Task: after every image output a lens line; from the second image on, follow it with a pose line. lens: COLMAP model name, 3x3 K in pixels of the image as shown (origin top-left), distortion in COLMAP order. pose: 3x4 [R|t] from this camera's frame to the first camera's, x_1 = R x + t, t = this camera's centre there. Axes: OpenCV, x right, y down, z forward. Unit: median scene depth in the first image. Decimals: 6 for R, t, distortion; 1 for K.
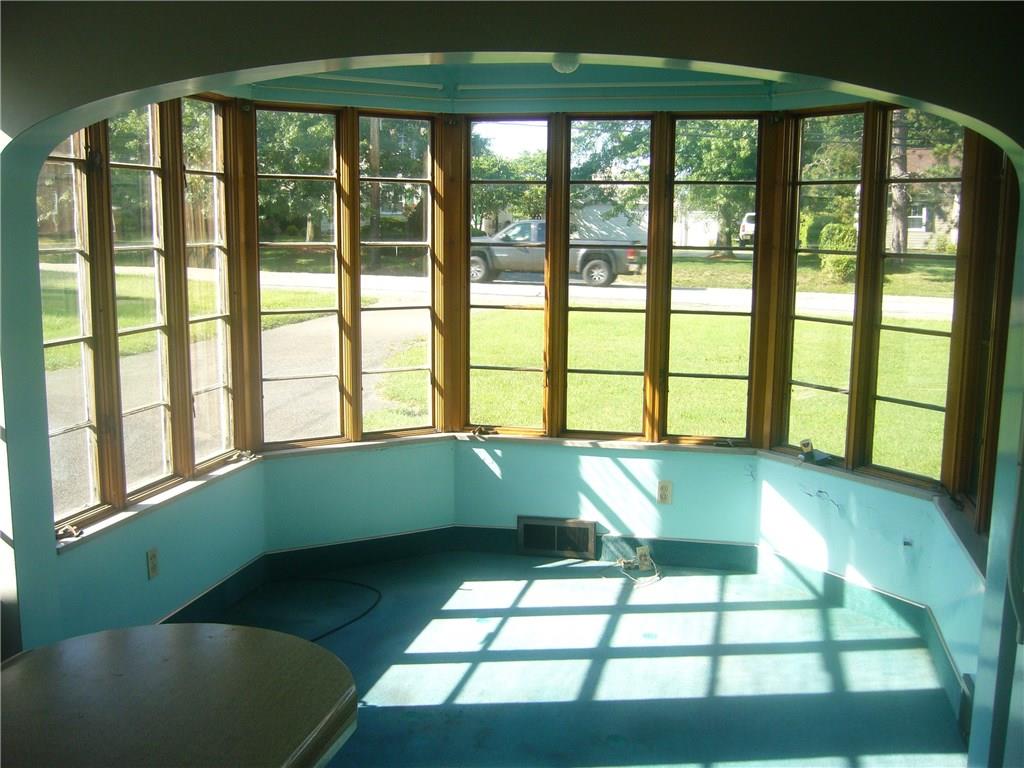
lens RADIAL K [[1106.6, 0, 512.0], [0, 1106.6, 384.0], [0, 0, 1]] dist [-0.064729, 0.004261]
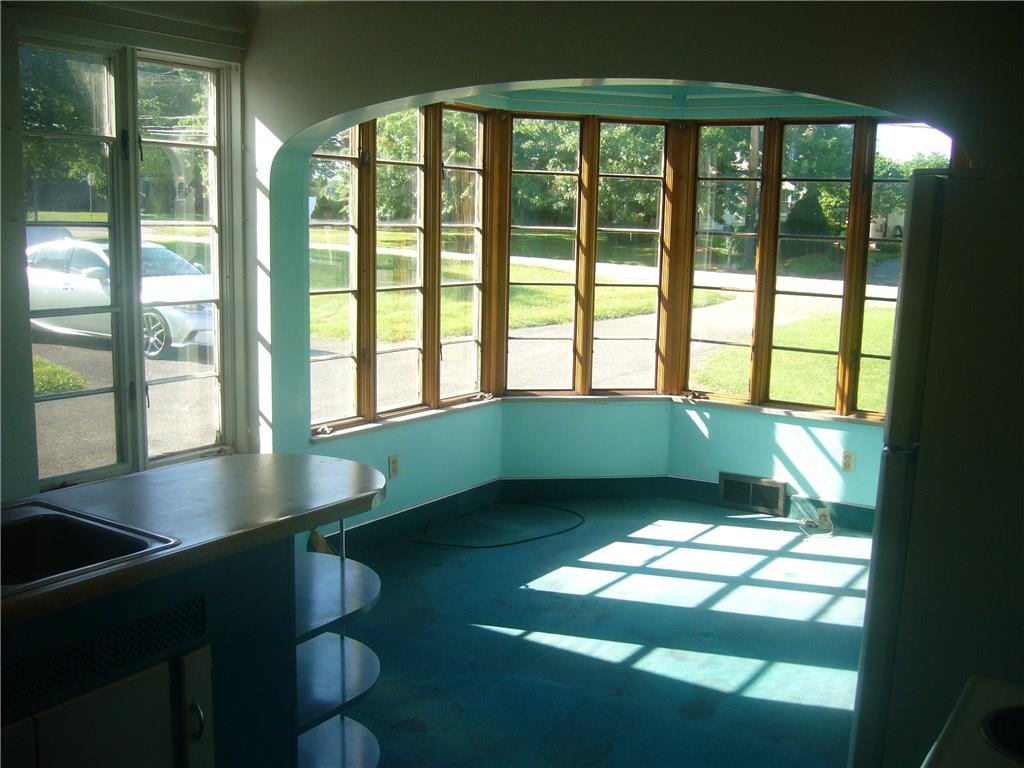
lens RADIAL K [[1106.6, 0, 512.0], [0, 1106.6, 384.0], [0, 0, 1]] dist [-0.064729, 0.004261]
pose [[0.935892, 0.068295, -0.345605, 0.198111], [-0.068692, 0.997576, 0.011116, 0.032081], [0.345526, 0.013337, 0.938314, -0.147655]]
